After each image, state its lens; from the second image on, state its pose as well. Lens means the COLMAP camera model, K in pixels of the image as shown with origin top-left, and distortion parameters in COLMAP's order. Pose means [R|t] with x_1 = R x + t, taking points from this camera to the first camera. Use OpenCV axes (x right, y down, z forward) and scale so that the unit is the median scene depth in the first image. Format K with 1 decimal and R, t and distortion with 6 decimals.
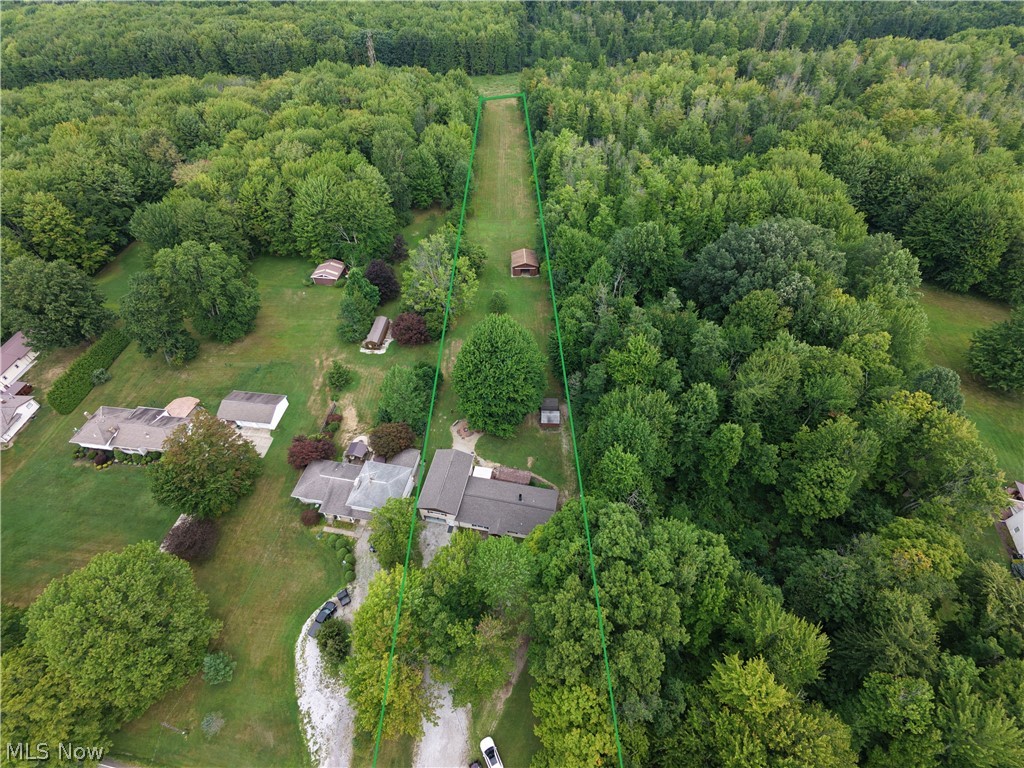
lens RADIAL K [[472.8, 0, 512.0], [0, 472.8, 384.0], [0, 0, 1]] dist [-0.000605, -0.000142]
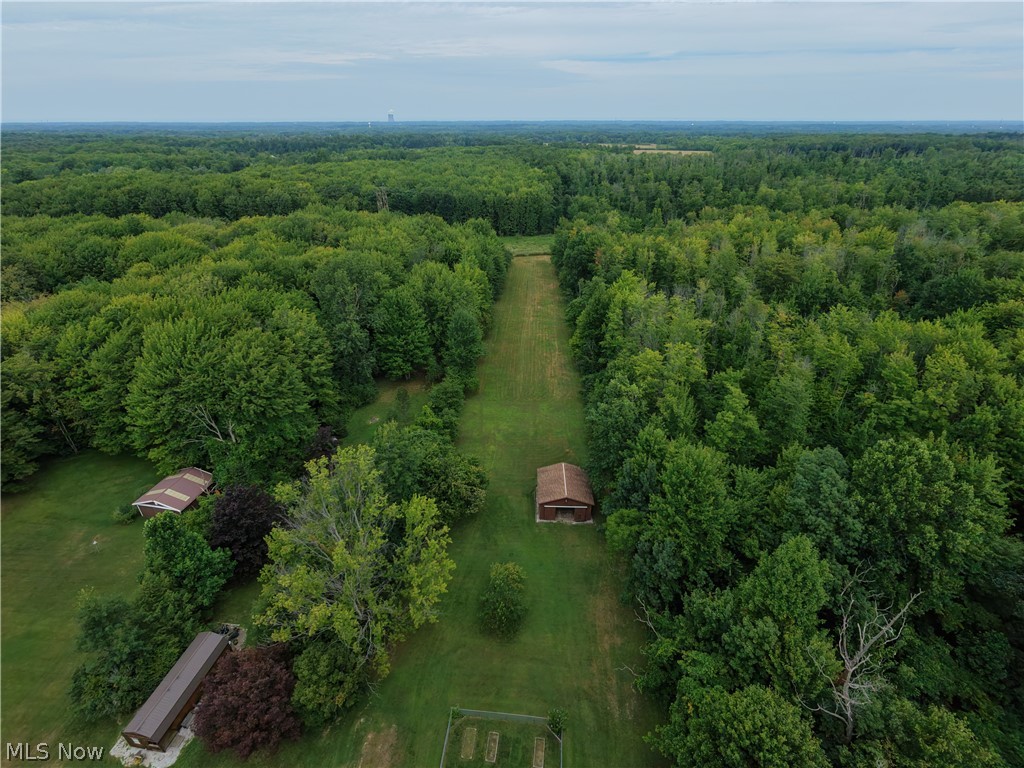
lens RADIAL K [[472.8, 0, 512.0], [0, 472.8, 384.0], [0, 0, 1]] dist [-0.000605, -0.000142]
pose [[0.997777, 0.033383, -0.057680, -0.002415], [-0.050543, 0.943169, -0.328446, -0.175169], [0.043438, 0.330632, 0.942760, 0.438692]]
